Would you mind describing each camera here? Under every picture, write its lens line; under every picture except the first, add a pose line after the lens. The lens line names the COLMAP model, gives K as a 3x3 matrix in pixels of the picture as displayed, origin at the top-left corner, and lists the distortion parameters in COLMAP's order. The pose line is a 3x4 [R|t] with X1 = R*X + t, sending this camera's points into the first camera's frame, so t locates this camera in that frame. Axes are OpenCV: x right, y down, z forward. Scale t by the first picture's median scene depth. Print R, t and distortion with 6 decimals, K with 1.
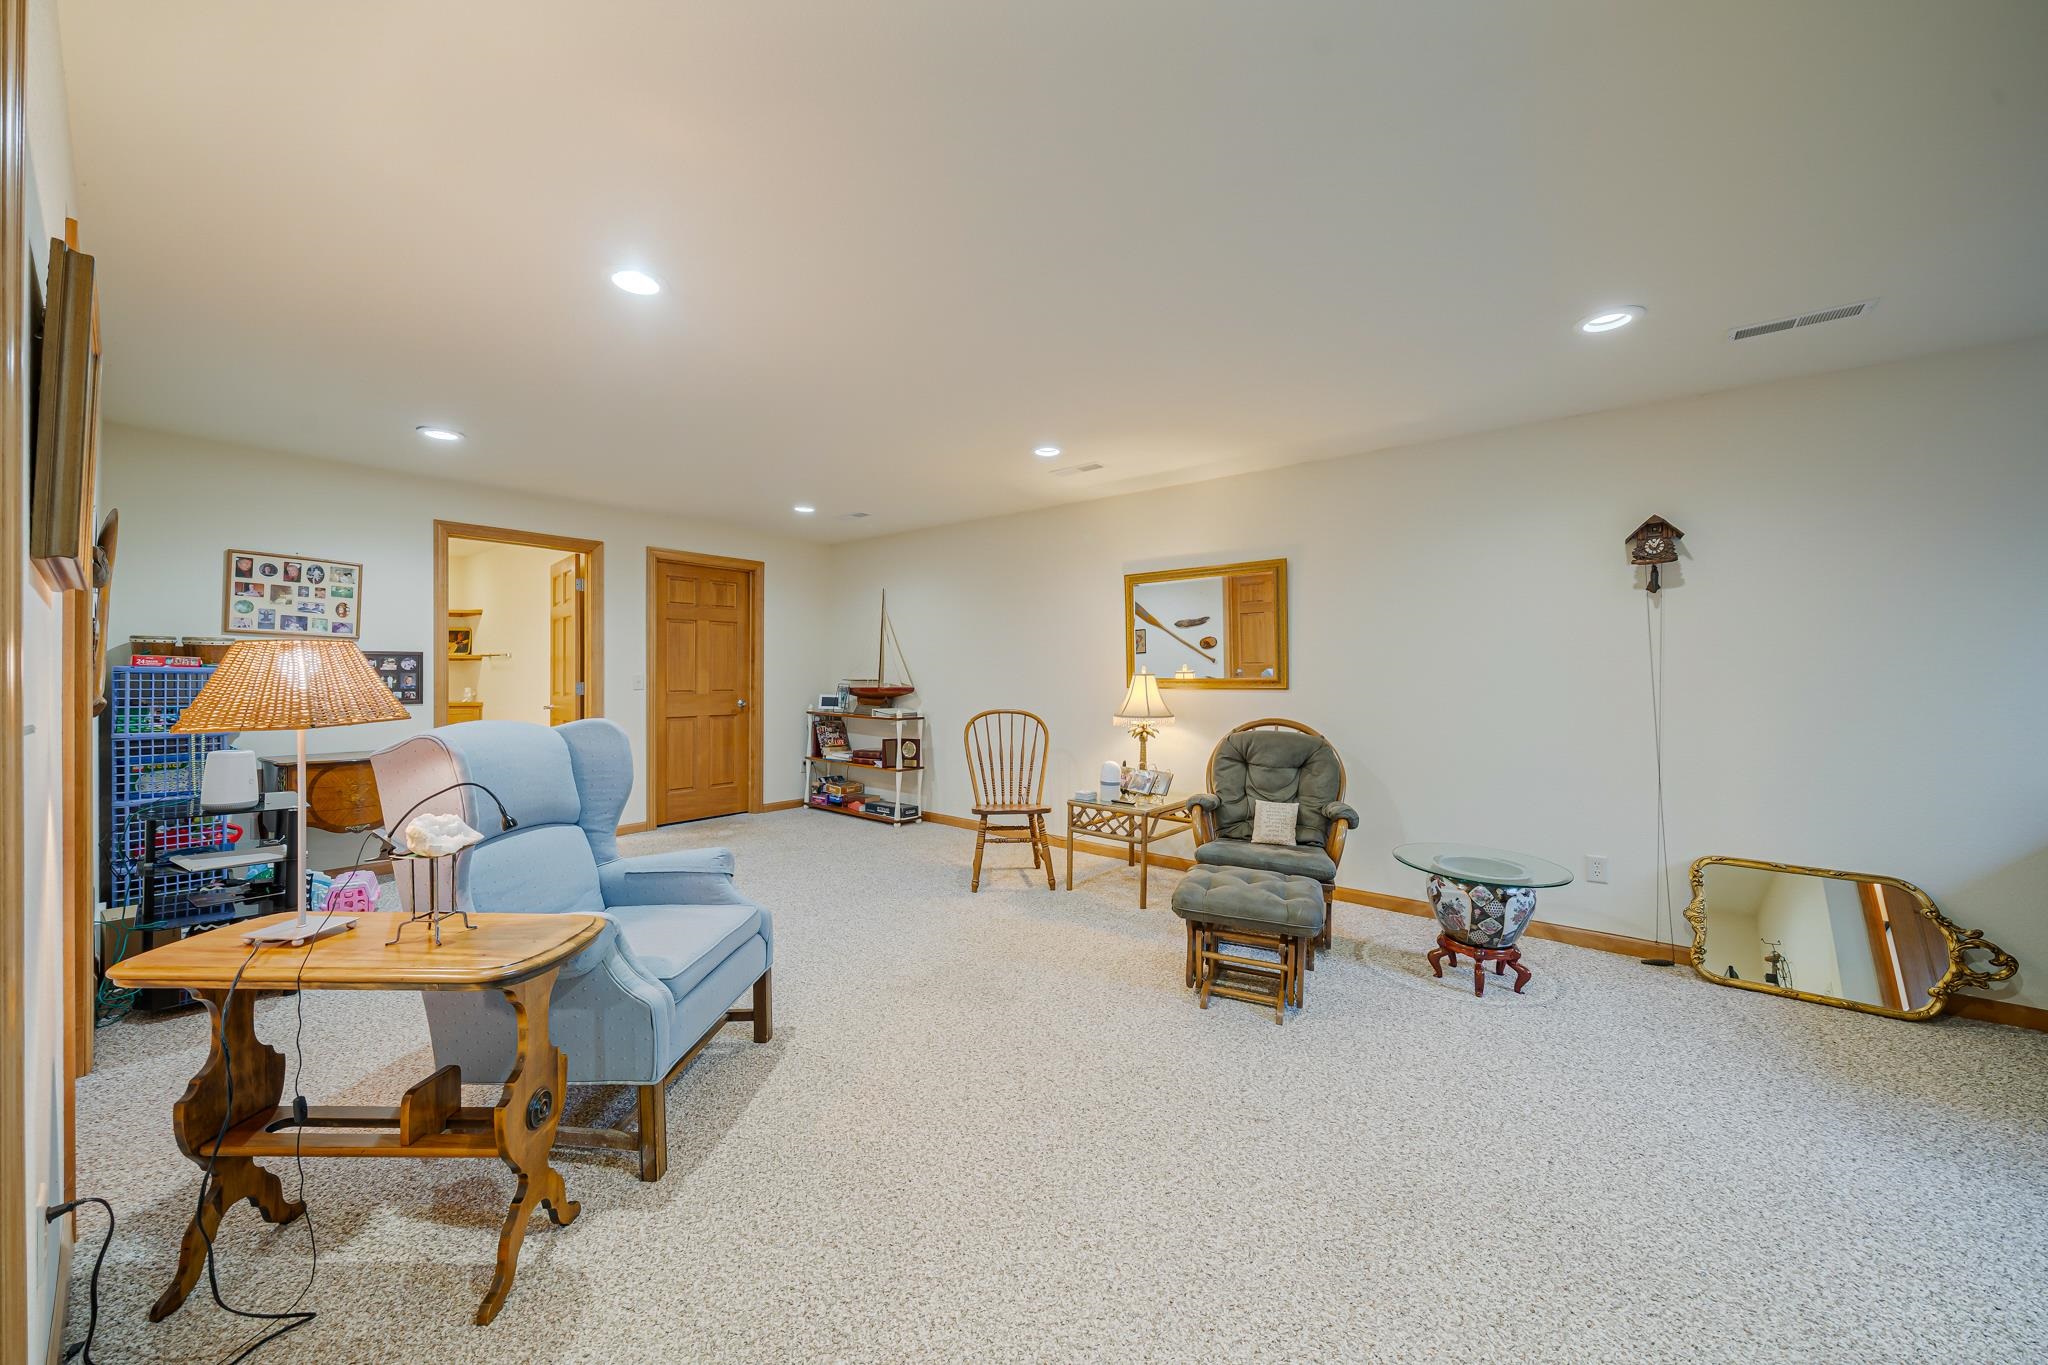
lens RADIAL K [[738.3, 0, 1024.0], [0, 738.3, 682.5], [0, 0, 1]] dist [-0.001552, -0.000218]
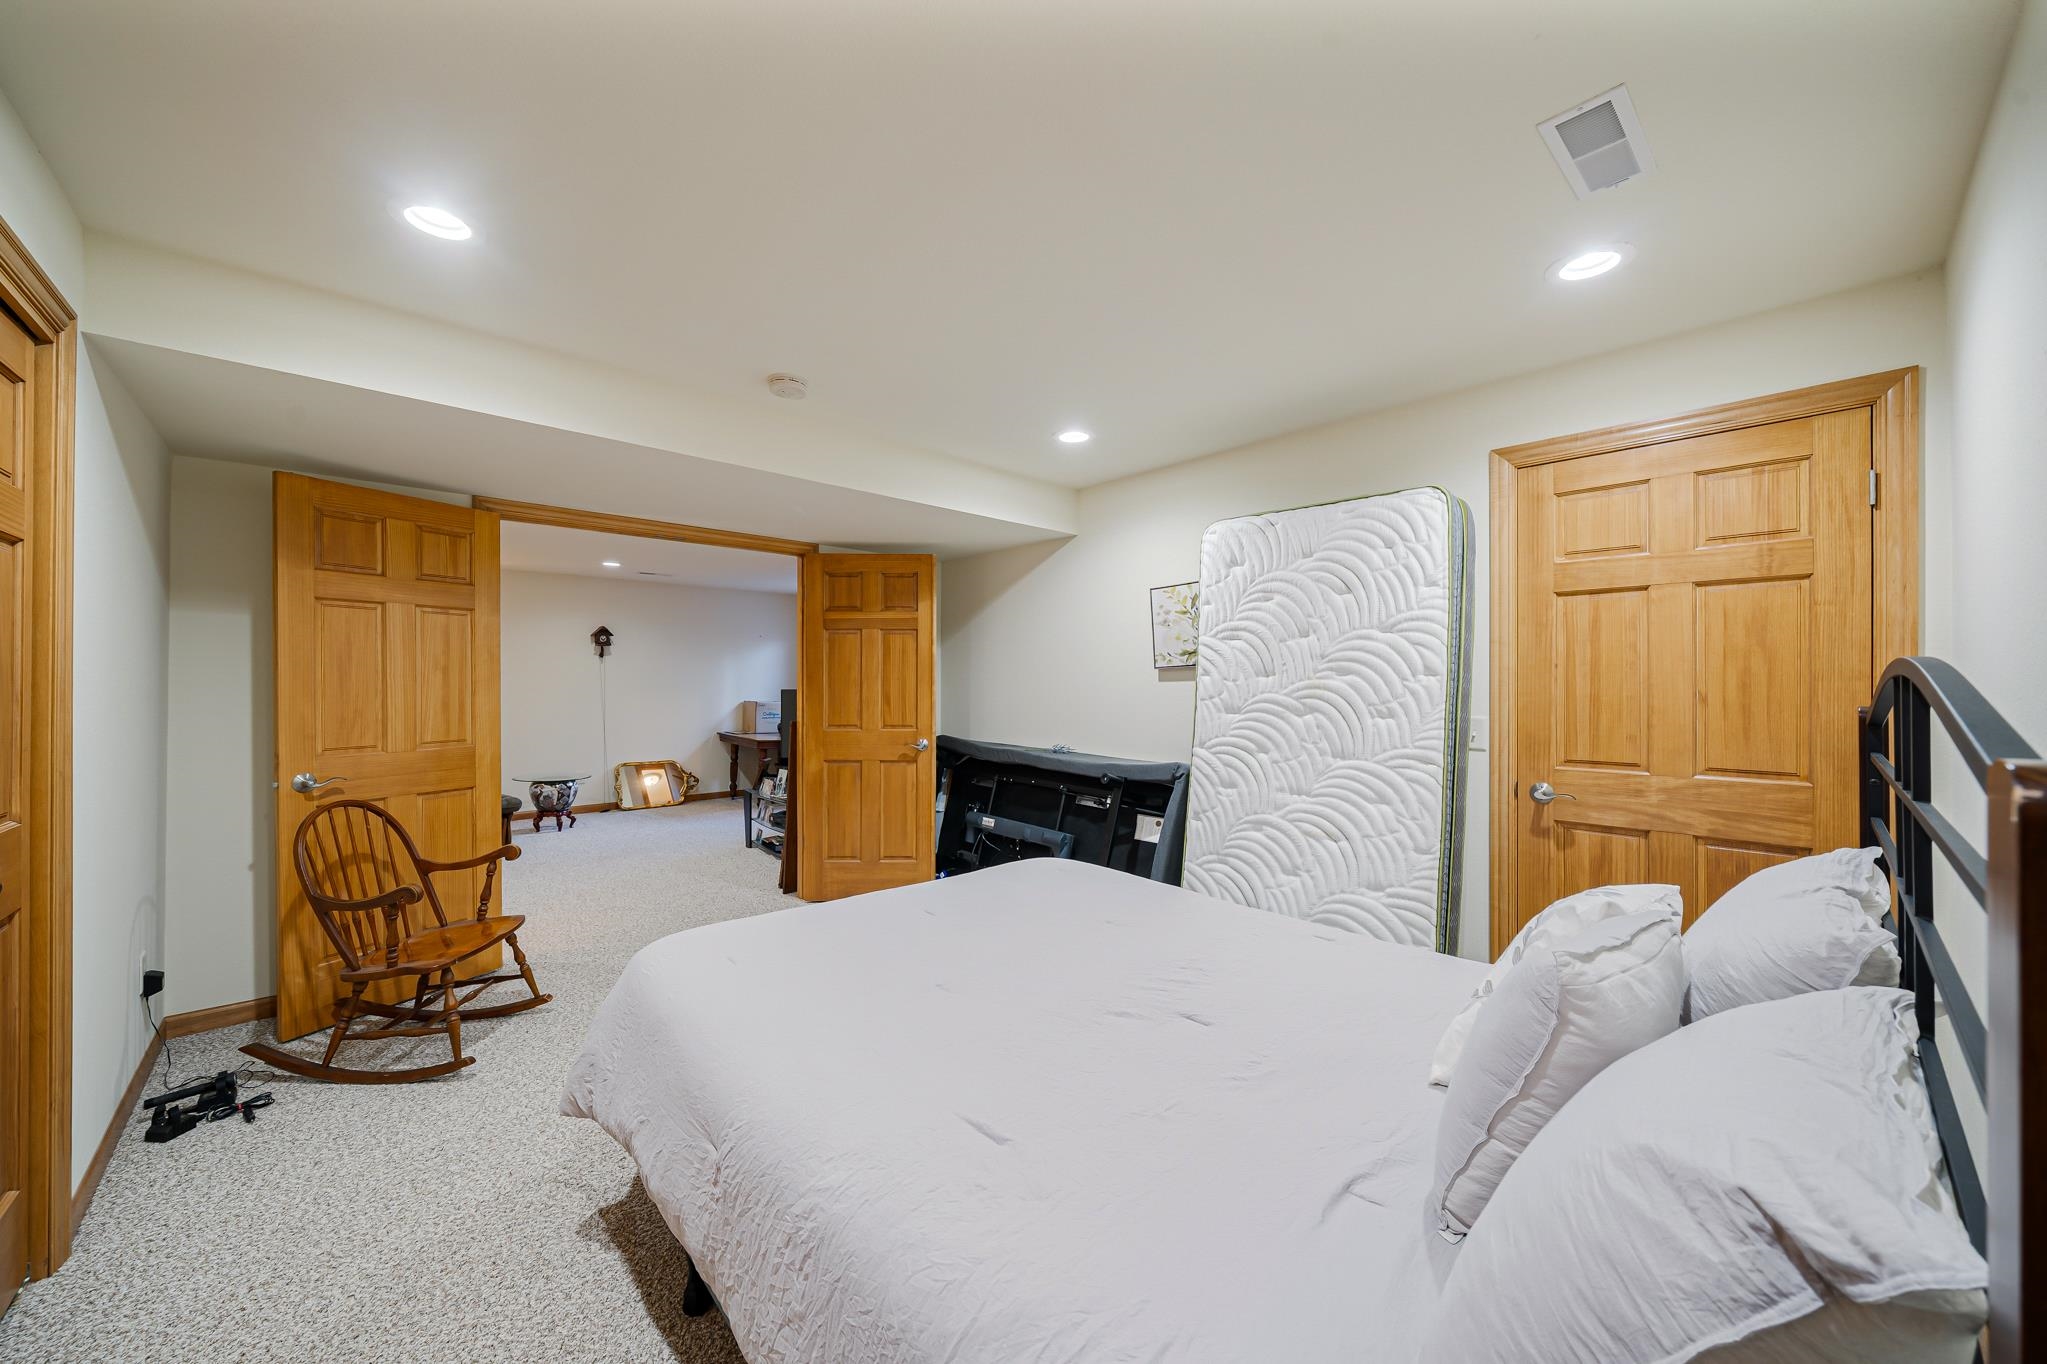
lens RADIAL K [[737.9, 0, 1023.5], [0, 737.9, 682.0], [0, 0, 1]] dist [-0.001552, -0.000218]
pose [[0.135531, 0.004217, 0.990764, -1.370817], [0.004124, 0.999980, -0.004820, -0.026484], [-0.990765, 0.004740, 0.135511, -0.701971]]
